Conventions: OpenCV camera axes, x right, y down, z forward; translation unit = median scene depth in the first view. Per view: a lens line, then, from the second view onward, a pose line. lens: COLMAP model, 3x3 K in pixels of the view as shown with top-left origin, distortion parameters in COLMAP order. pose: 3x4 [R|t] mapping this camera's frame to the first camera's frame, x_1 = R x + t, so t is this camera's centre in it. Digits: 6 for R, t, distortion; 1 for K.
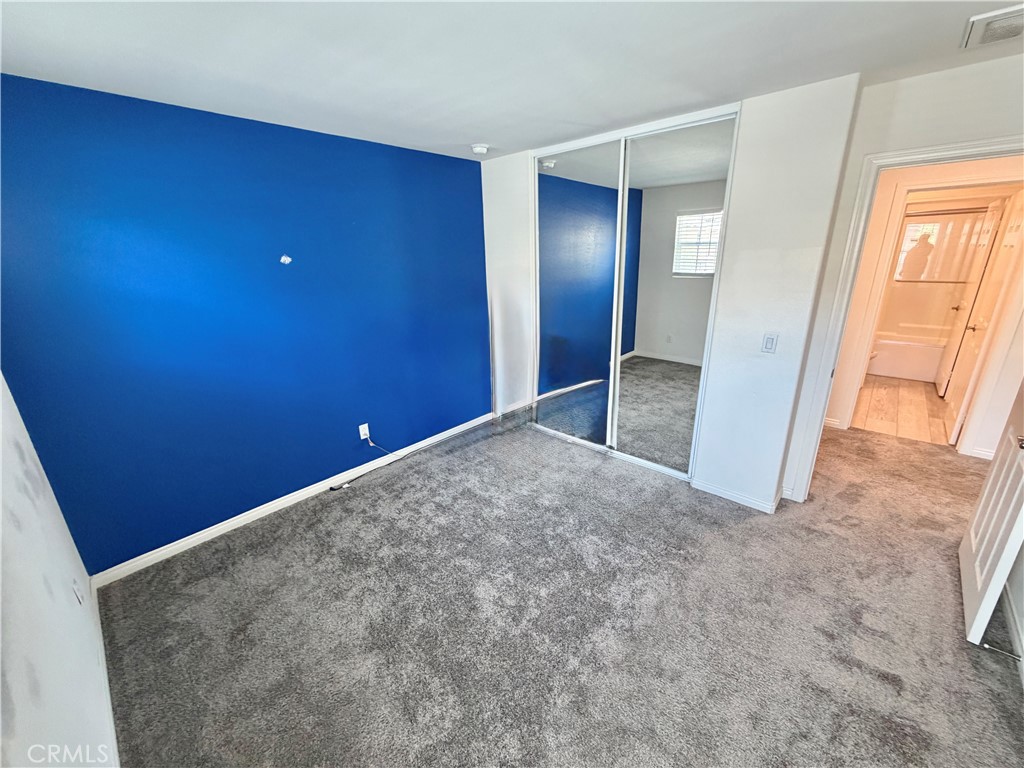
lens RADIAL K [[405.0, 0, 504.3], [0, 405.0, 385.7], [0, 0, 1]] dist [-0.000719, 0.000240]
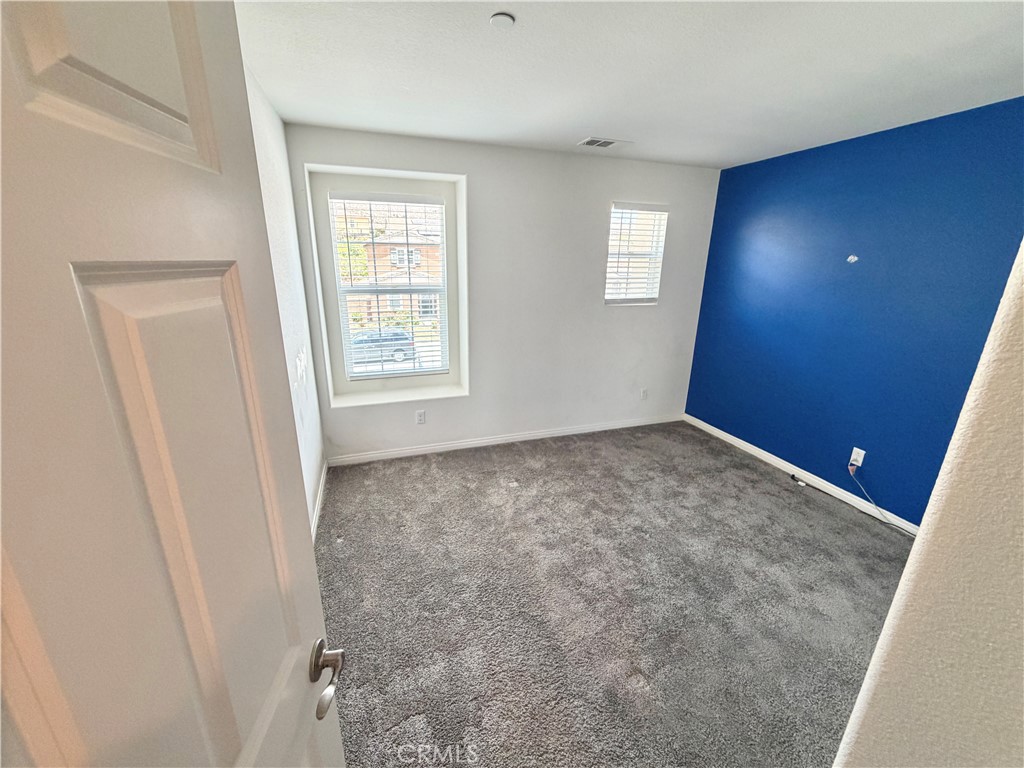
lens RADIAL K [[408.7, 0, 509.3], [0, 408.7, 384.2], [0, 0, 1]] dist [0.000122, -0.000143]
pose [[-0.473685, 0.289052, -0.831909, 0.799906], [-0.263171, 0.854988, 0.446919, -0.249315], [0.840454, 0.430633, -0.328924, 0.674108]]
